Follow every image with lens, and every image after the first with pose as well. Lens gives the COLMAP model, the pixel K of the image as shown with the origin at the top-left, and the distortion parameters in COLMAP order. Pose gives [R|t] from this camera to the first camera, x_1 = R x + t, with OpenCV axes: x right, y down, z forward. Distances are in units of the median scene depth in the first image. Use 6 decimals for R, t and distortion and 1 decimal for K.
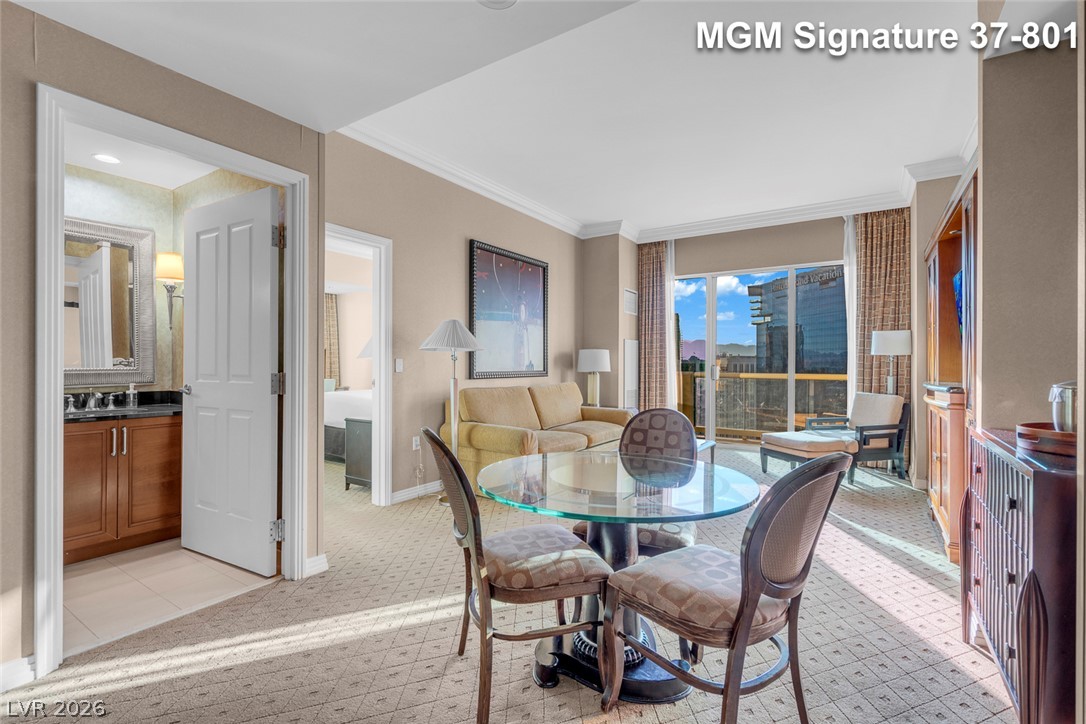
lens RADIAL K [[491.1, 0, 538.1], [0, 491.1, 363.1], [0, 0, 1]] dist [-0.000940, 0.000156]
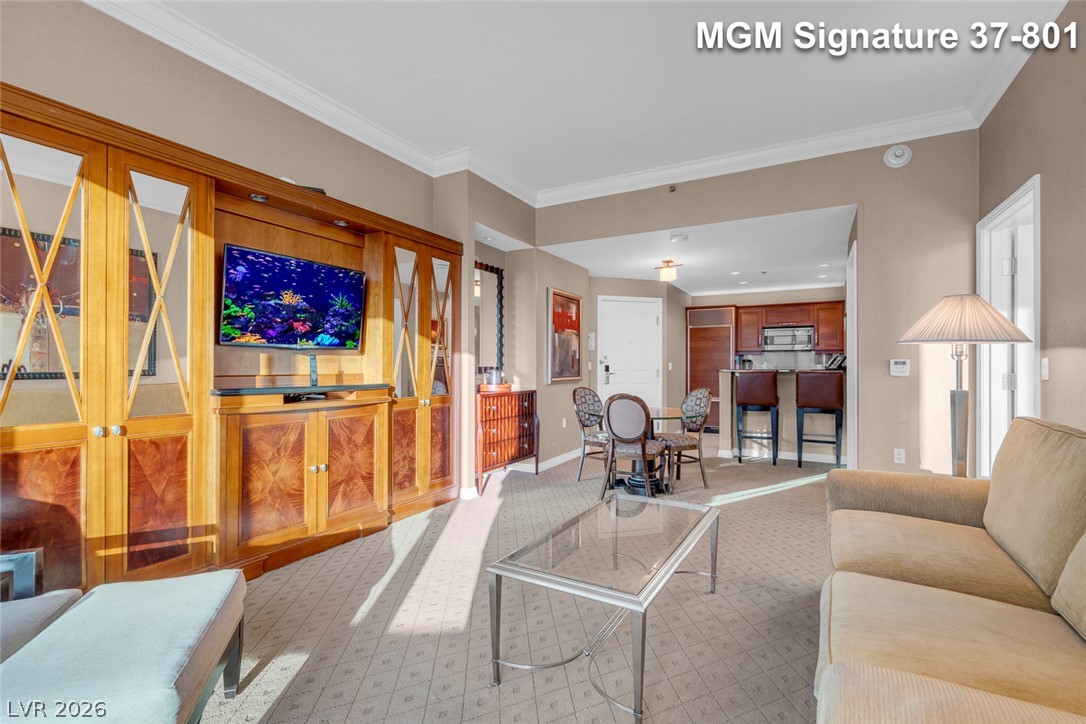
lens RADIAL K [[492.5, 0, 542.4], [0, 492.5, 366.2], [0, 0, 1]] dist [-0.000861, 0.000567]
pose [[-0.995852, -0.001096, -0.090977, 0.292569], [-0.000573, 0.999983, -0.005774, 0.002624], [0.090982, -0.005698, -0.995836, 1.138163]]
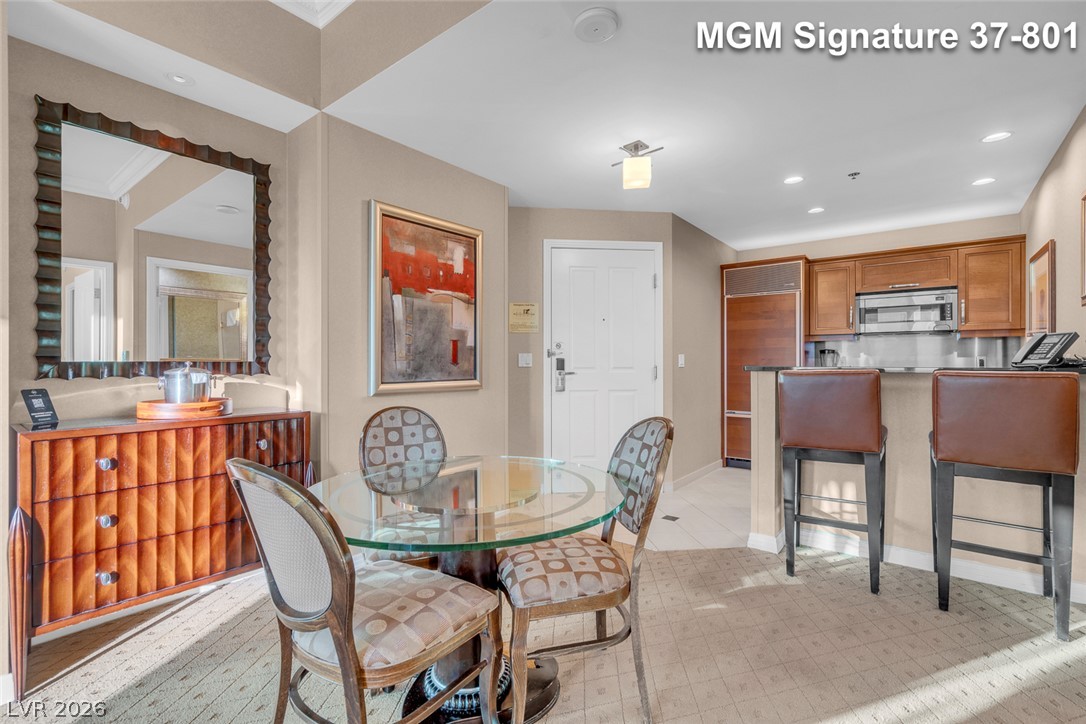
lens RADIAL K [[491.1, 0, 538.1], [0, 491.1, 363.1], [0, 0, 1]] dist [-0.000940, 0.000156]
pose [[-0.996718, -0.000091, 0.080954, -0.012678], [-0.000278, 0.999997, -0.002291, 0.000762], [-0.080953, -0.002306, -0.996715, 0.630760]]
